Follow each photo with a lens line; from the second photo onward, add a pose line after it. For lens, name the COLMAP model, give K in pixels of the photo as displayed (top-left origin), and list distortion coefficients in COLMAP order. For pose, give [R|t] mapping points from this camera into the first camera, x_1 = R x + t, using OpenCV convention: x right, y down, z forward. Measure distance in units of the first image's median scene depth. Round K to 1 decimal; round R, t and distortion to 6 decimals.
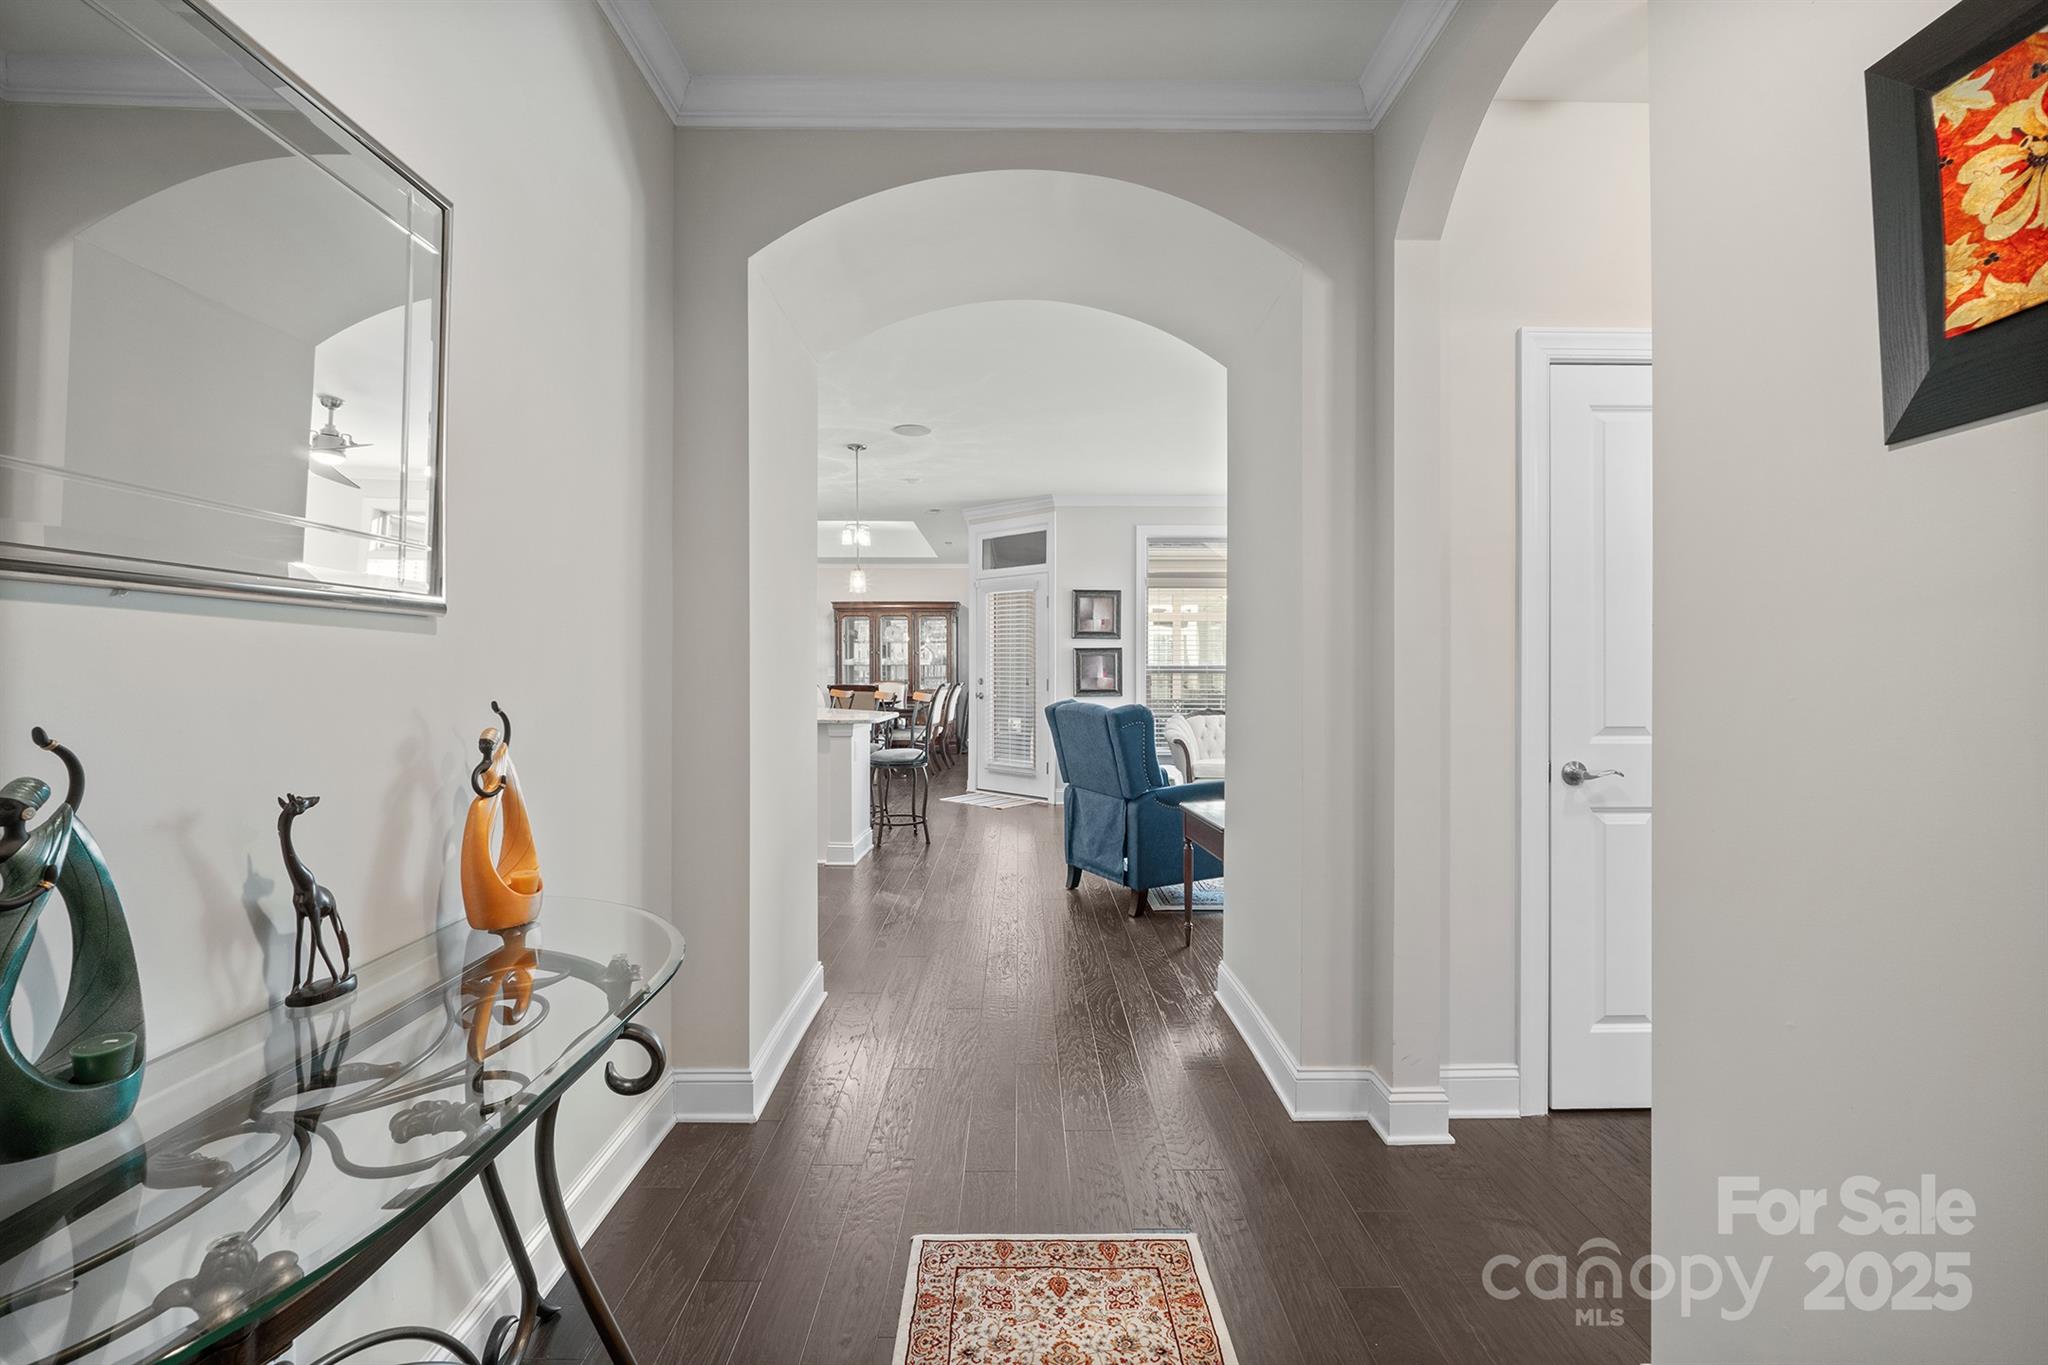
lens RADIAL K [[856.2, 0, 1020.0], [0, 856.2, 671.9], [0, 0, 1]] dist [-0.007066, -0.000341]
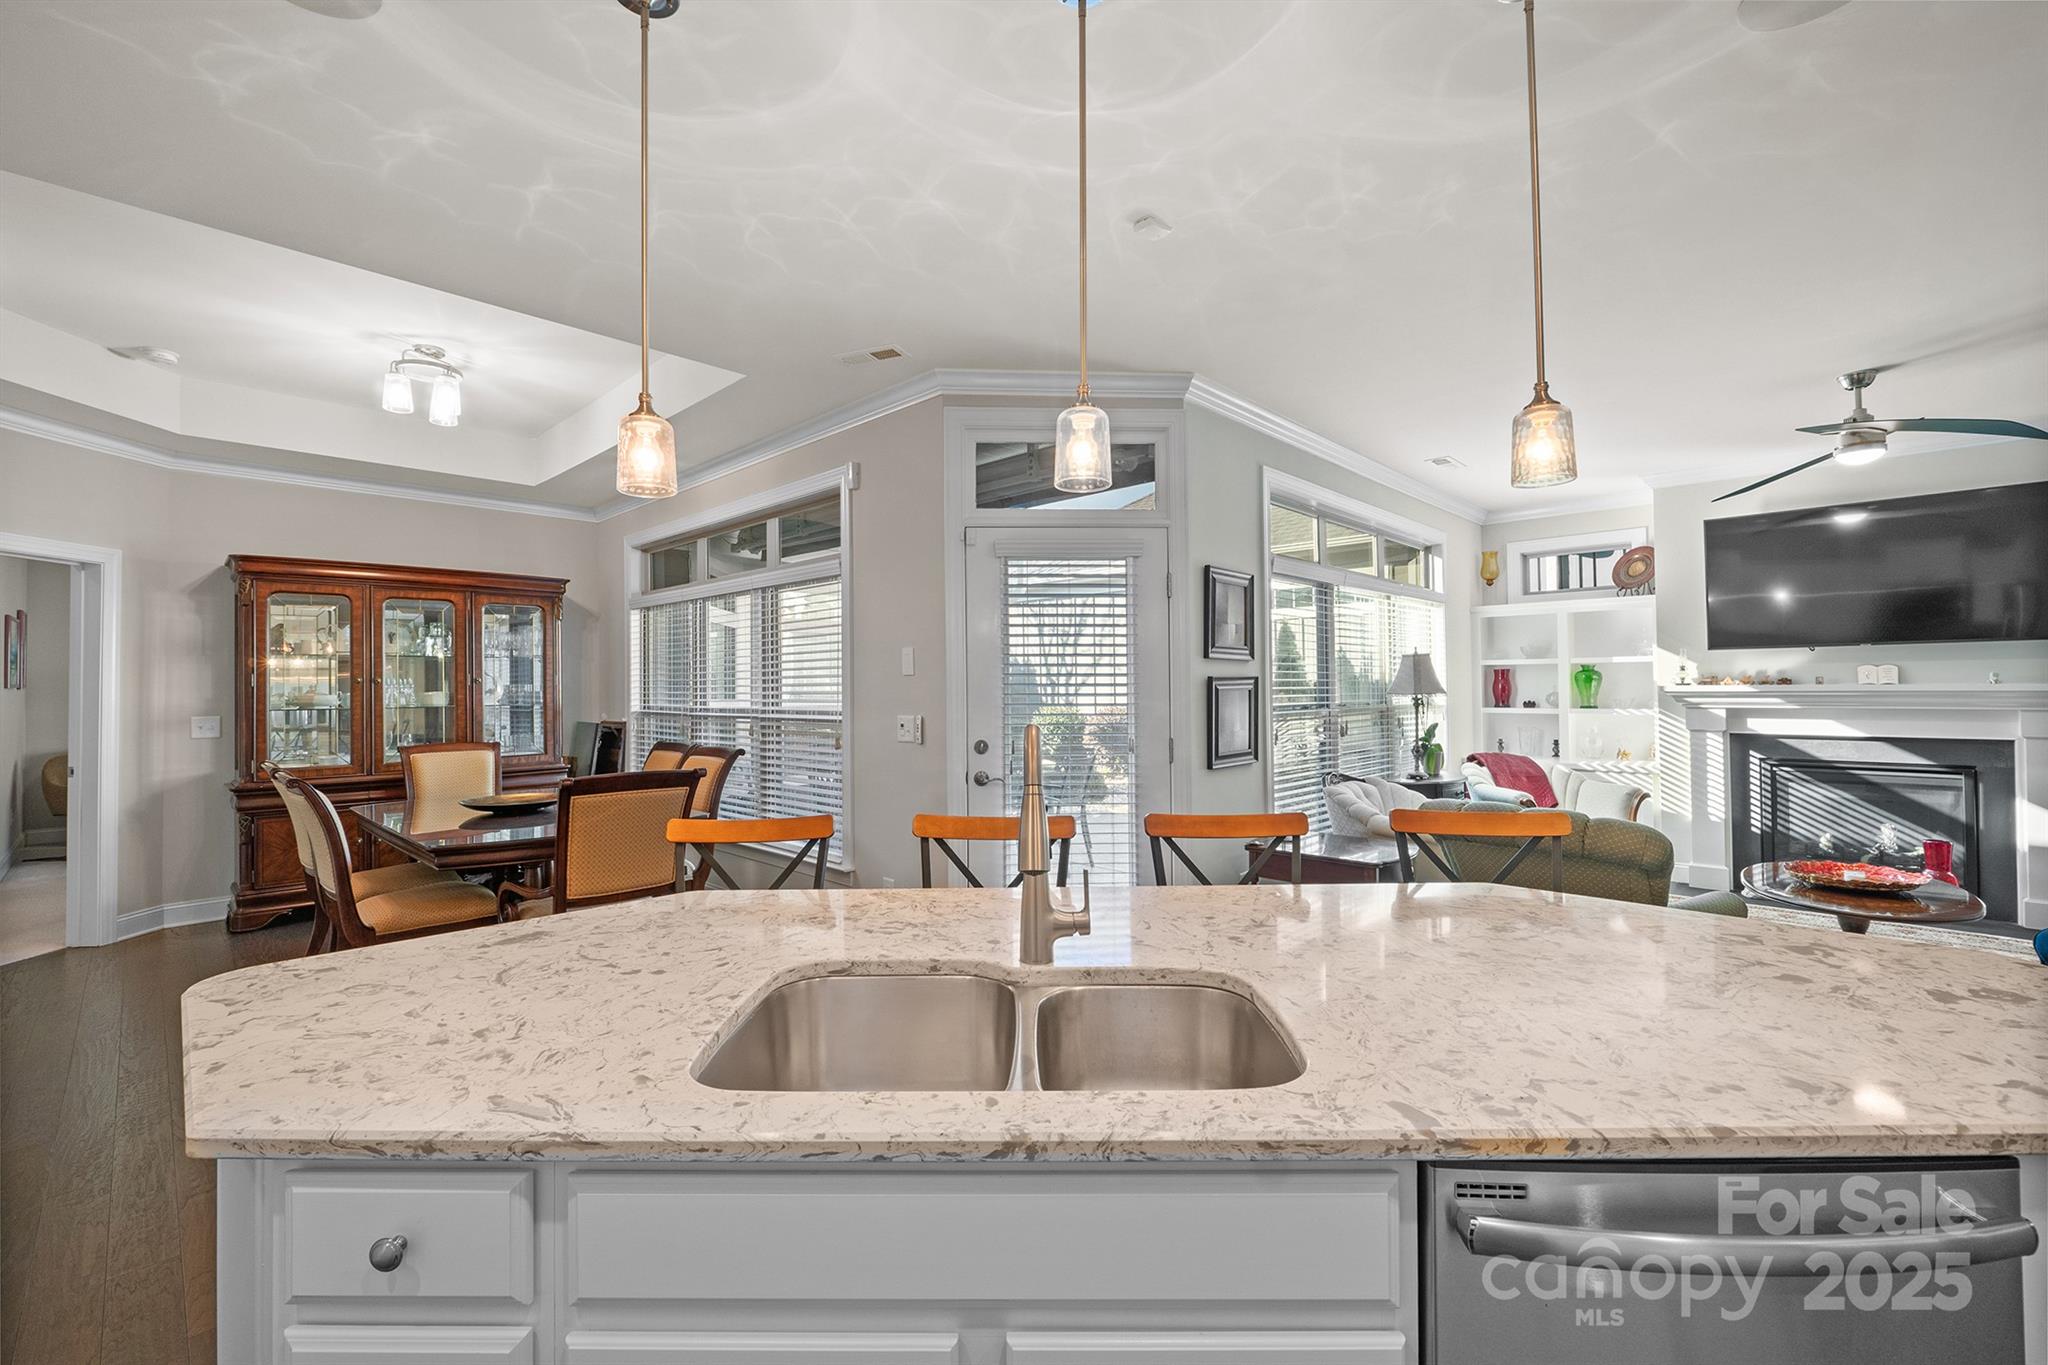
lens RADIAL K [[856.2, 0, 1020.0], [0, 856.2, 671.9], [0, 0, 1]] dist [-0.007066, -0.000341]
pose [[0.700973, 0.007932, 0.713144, -0.251426], [0.011183, 0.999693, -0.022112, -0.013436], [-0.713100, 0.023475, 0.700669, 0.461587]]
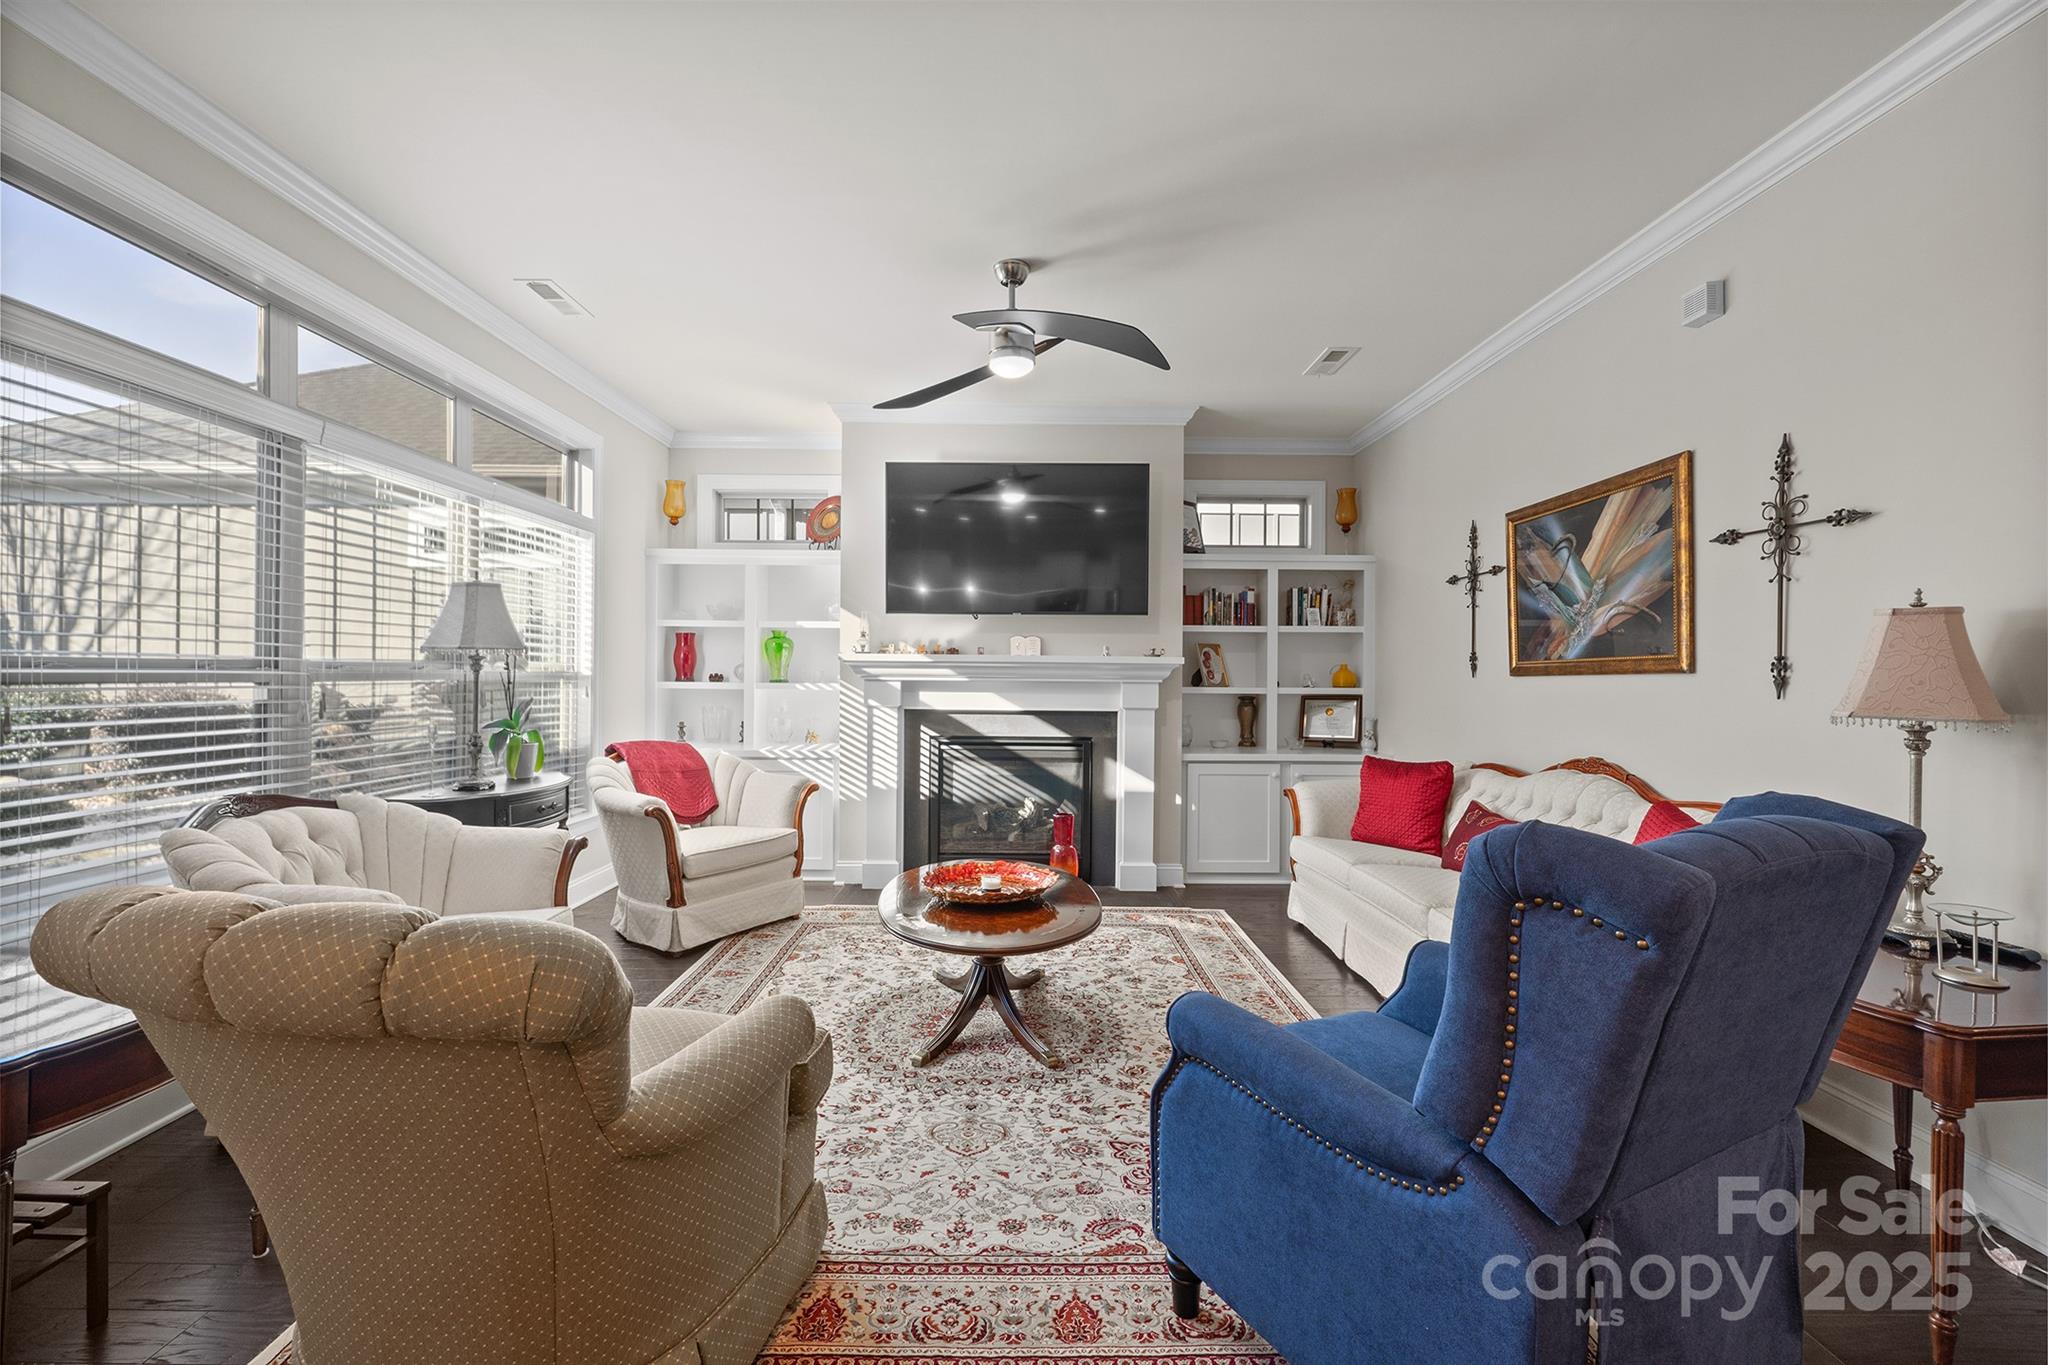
lens RADIAL K [[856.2, 0, 1020.0], [0, 856.2, 671.9], [0, 0, 1]] dist [-0.007066, -0.000341]
pose [[0.005505, 0.003905, 0.999977, -0.061427], [-0.003302, 0.999987, -0.003886, -0.002423], [-0.999979, -0.003281, 0.005517, 0.453915]]
